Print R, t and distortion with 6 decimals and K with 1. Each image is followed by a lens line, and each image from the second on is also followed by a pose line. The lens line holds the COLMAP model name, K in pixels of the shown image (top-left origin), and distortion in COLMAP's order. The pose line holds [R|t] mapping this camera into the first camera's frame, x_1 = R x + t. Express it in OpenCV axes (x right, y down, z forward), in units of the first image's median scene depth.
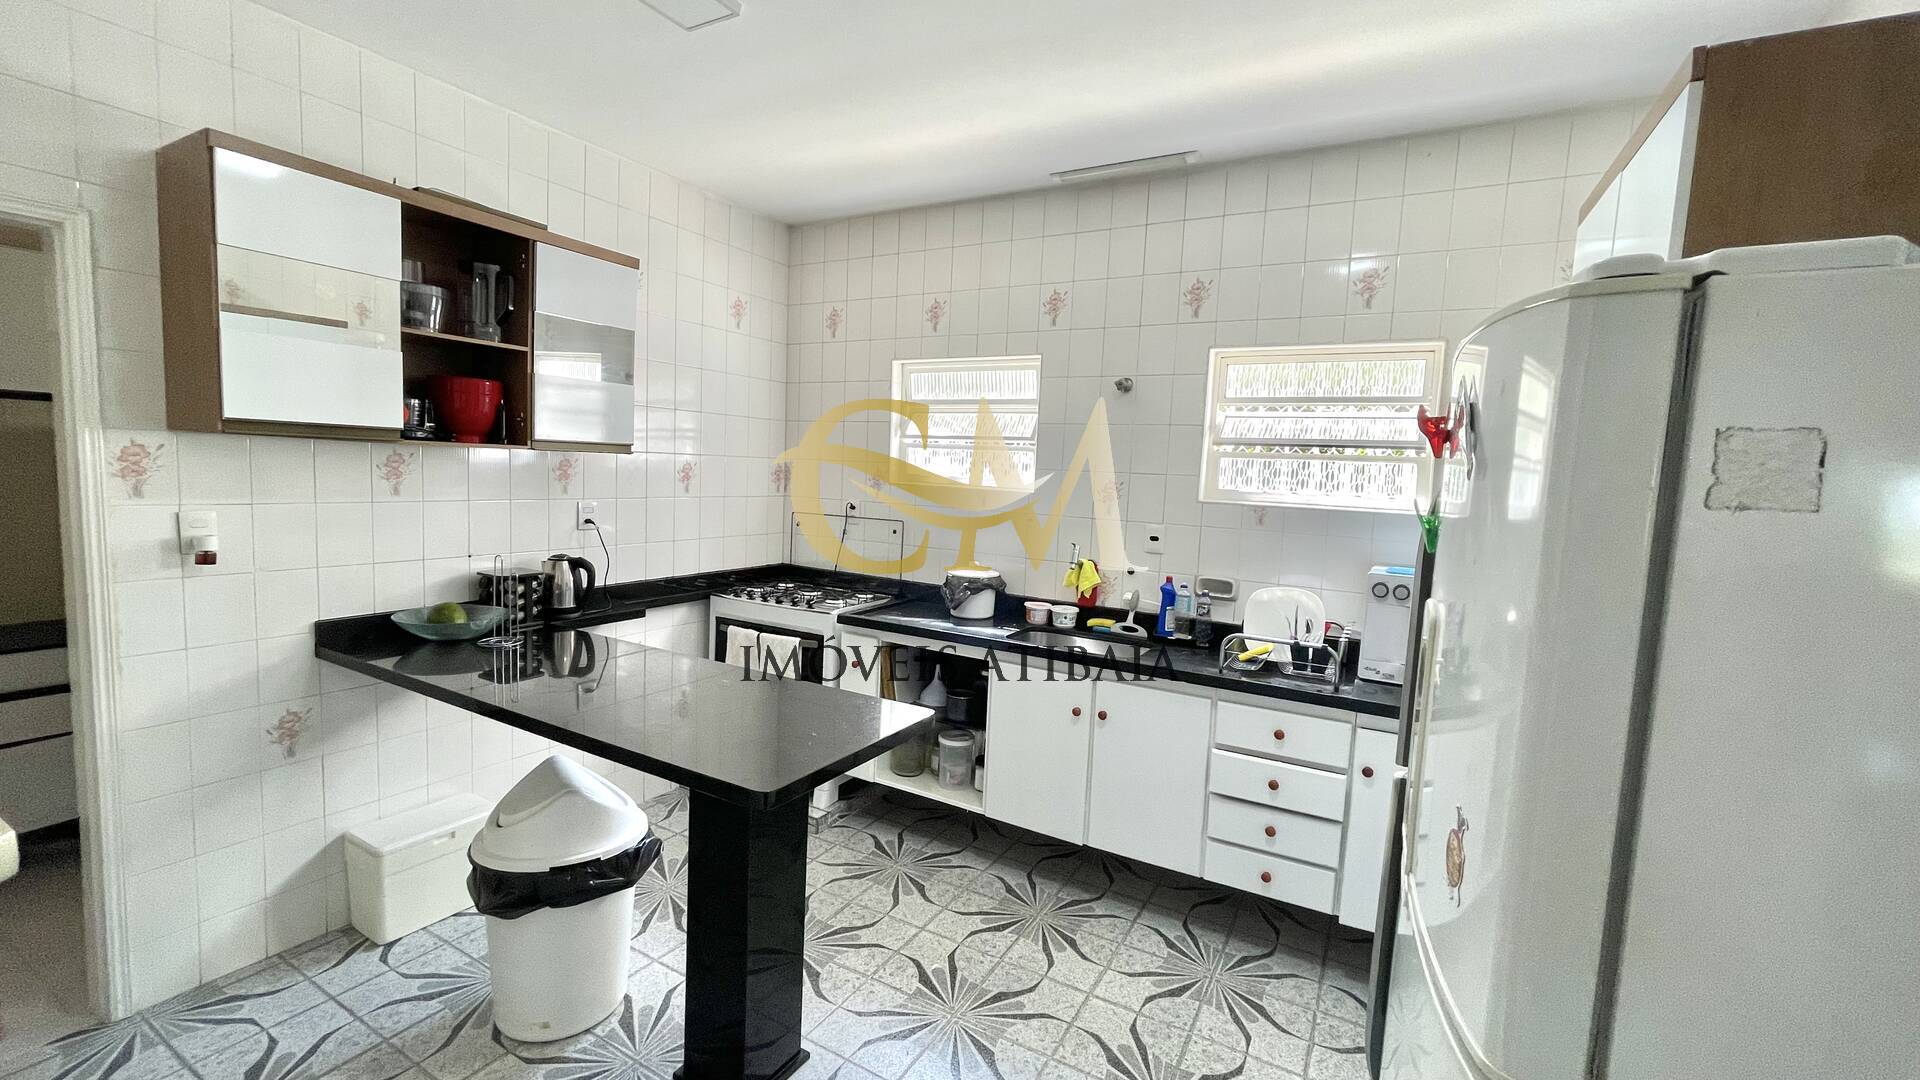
lens RADIAL K [[777.4, 0, 963.5], [0, 777.4, 538.6], [0, 0, 1]] dist [0.002936, 0.000768]
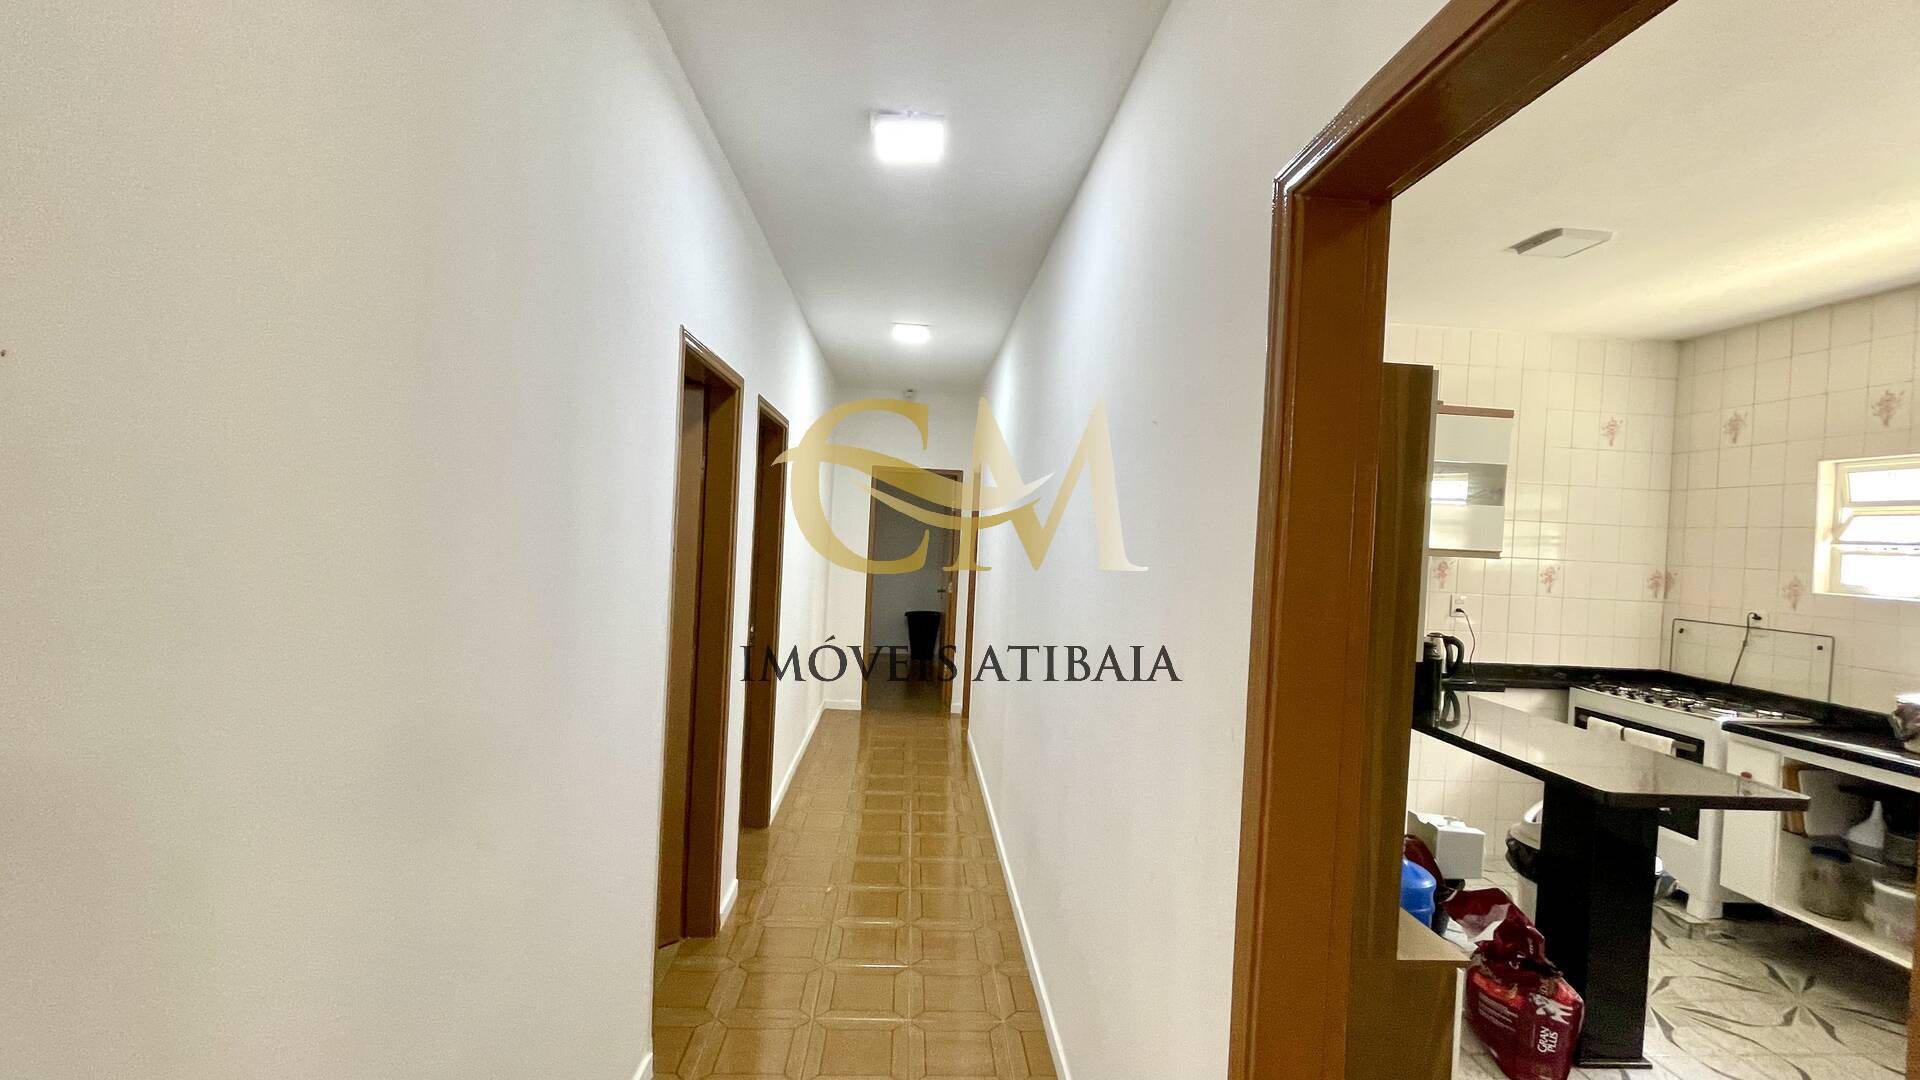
lens RADIAL K [[777.4, 0, 970.2], [0, 777.4, 541.2], [0, 0, 1]] dist [0.002936, 0.000768]
pose [[0.557463, -0.006107, -0.830179, 0.127663], [-0.097024, 0.992641, -0.072454, 0.032805], [0.824512, 0.120938, 0.552769, -0.363525]]
